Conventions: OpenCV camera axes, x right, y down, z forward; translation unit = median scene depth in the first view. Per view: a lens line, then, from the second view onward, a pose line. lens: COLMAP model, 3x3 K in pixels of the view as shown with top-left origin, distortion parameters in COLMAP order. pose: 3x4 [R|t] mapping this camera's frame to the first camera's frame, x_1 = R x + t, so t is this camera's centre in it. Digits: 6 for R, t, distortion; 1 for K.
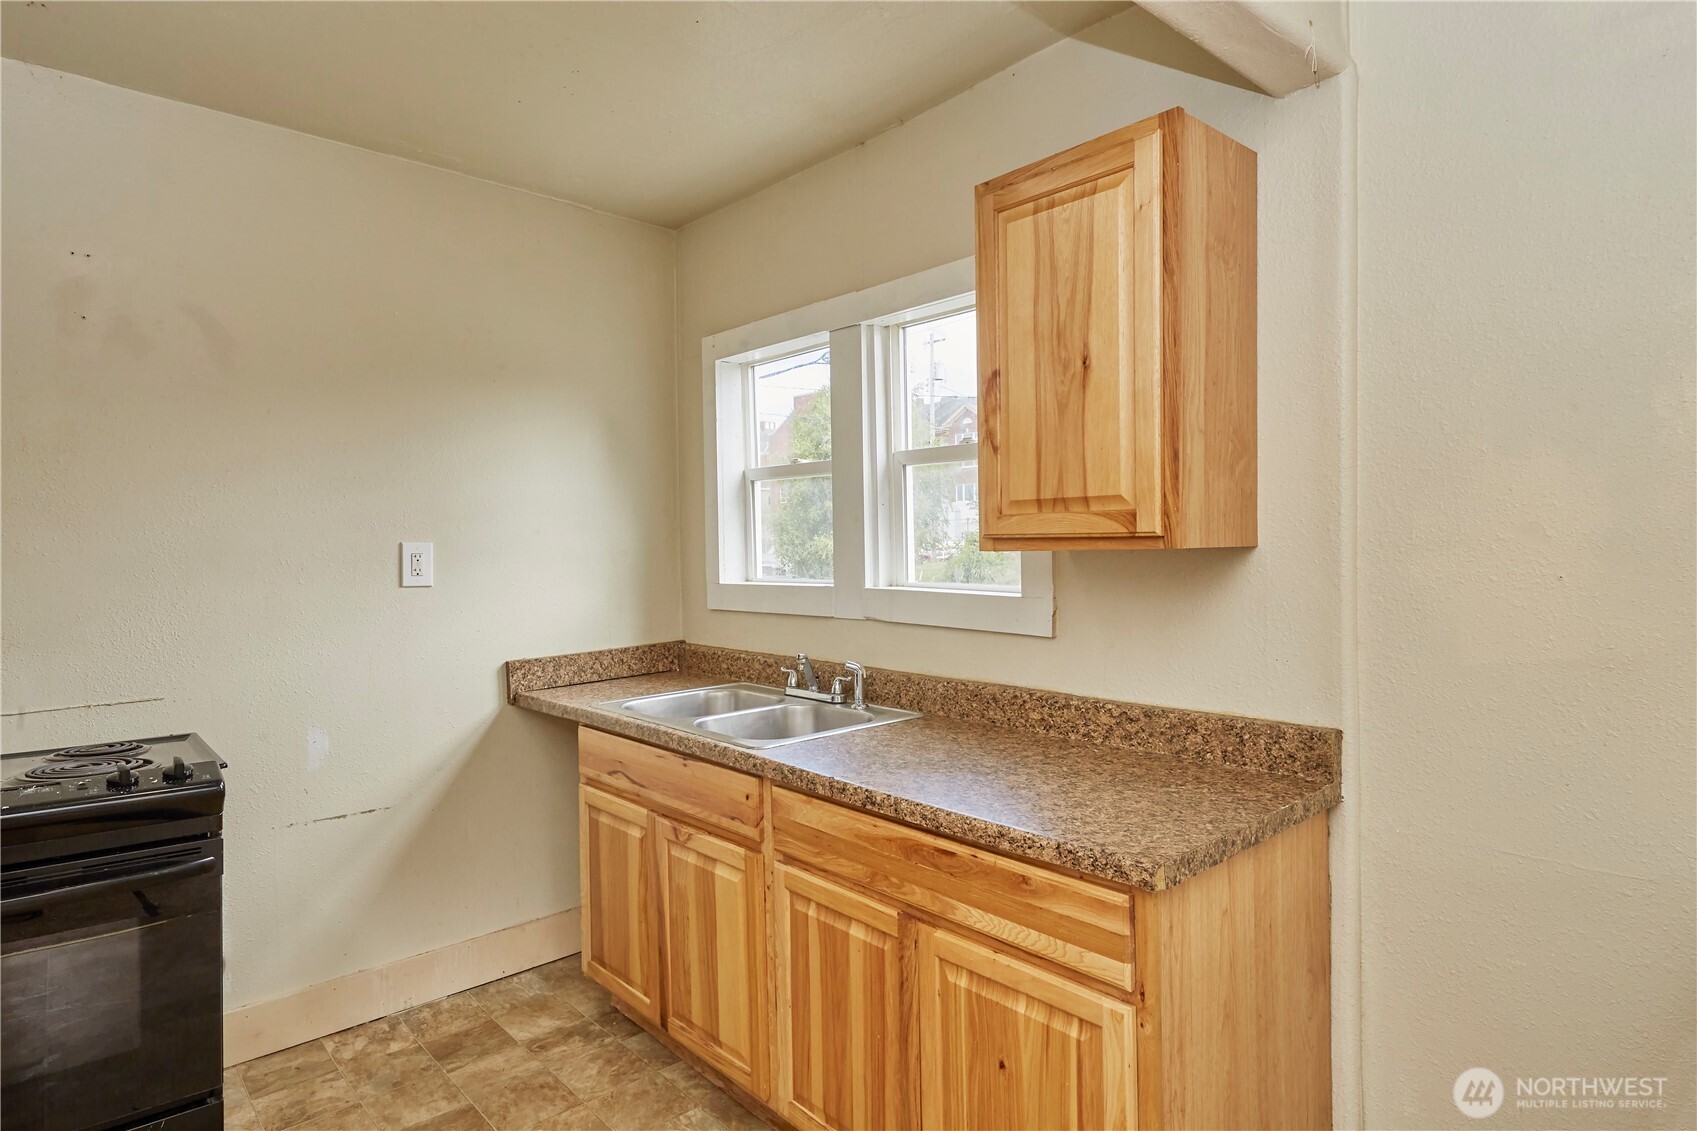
lens RADIAL K [[965.3, 0, 861.7], [0, 965.3, 591.7], [0, 0, 1]] dist [0.019880, 0.000091]
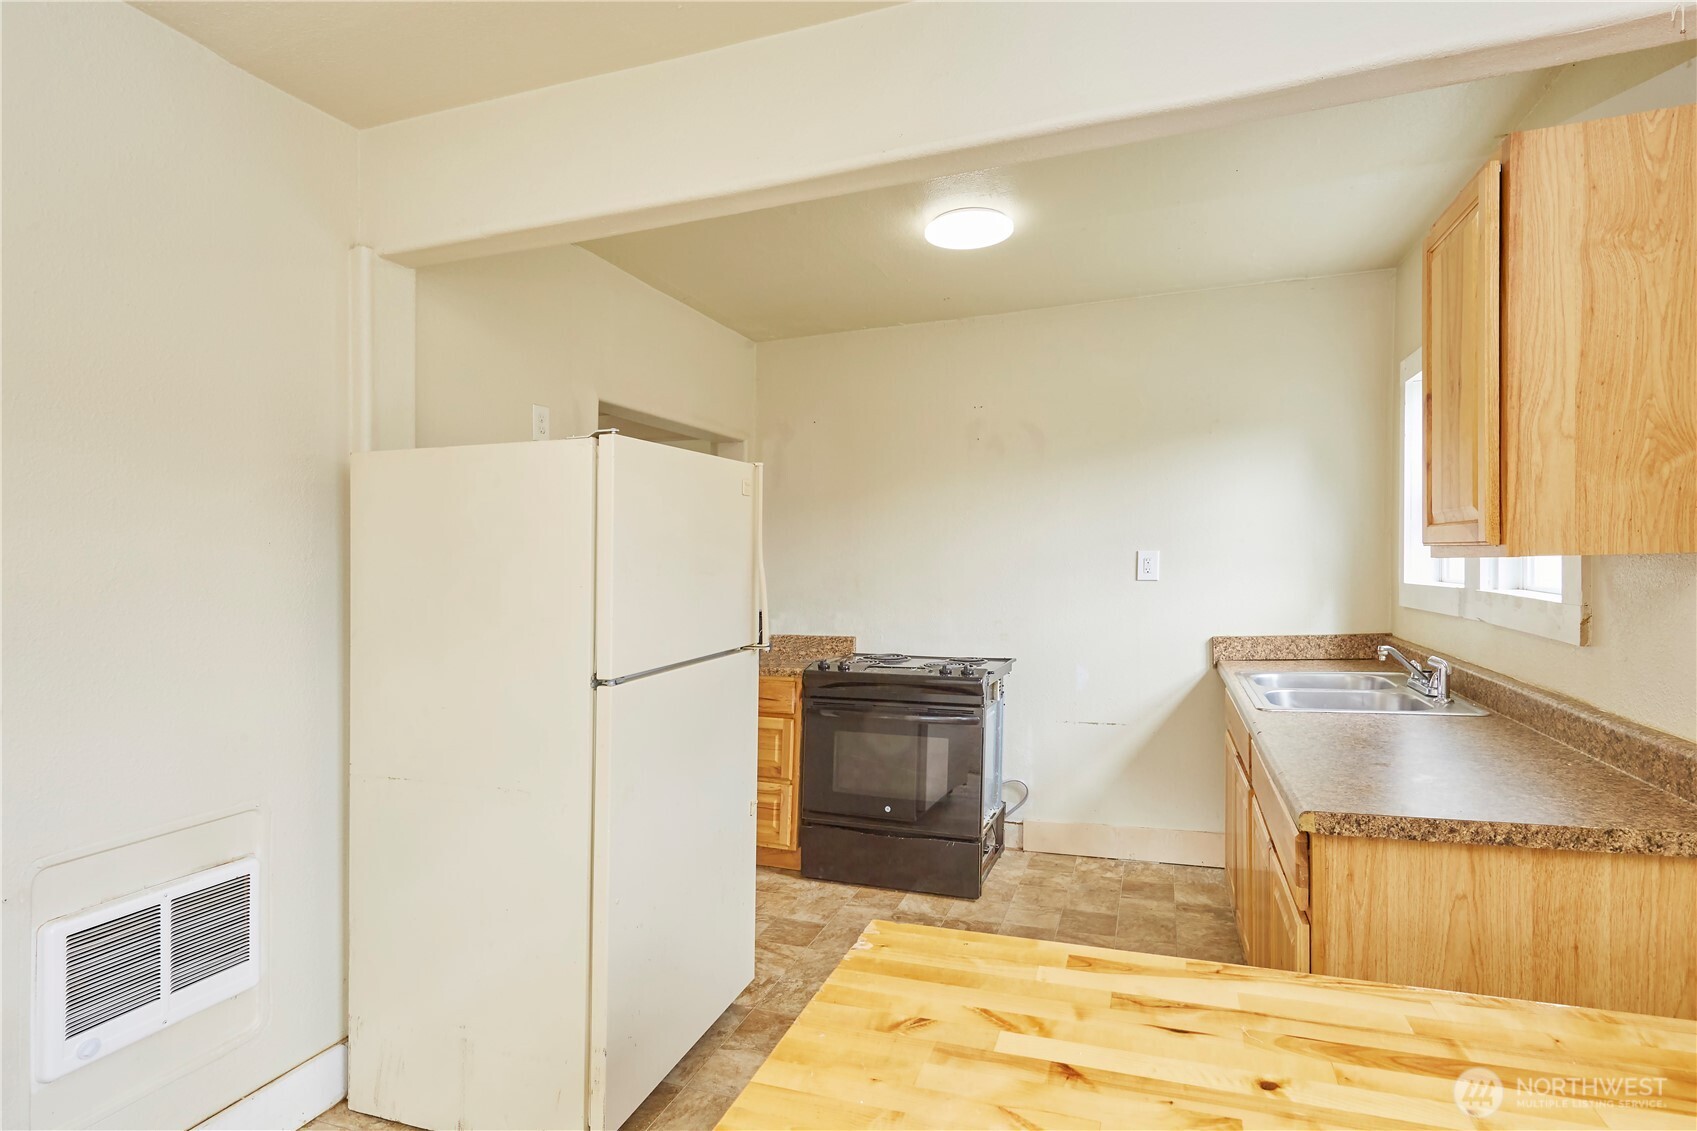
lens RADIAL K [[867.8, 0, 851.1], [0, 867.8, 563.5], [0, 0, 1]] dist [0.001197, 0.000393]
pose [[0.474565, 0.002171, -0.880218, 0.531150], [-0.022785, 0.999692, -0.009819, -0.008367], [0.879926, 0.024716, 0.474468, -0.034822]]
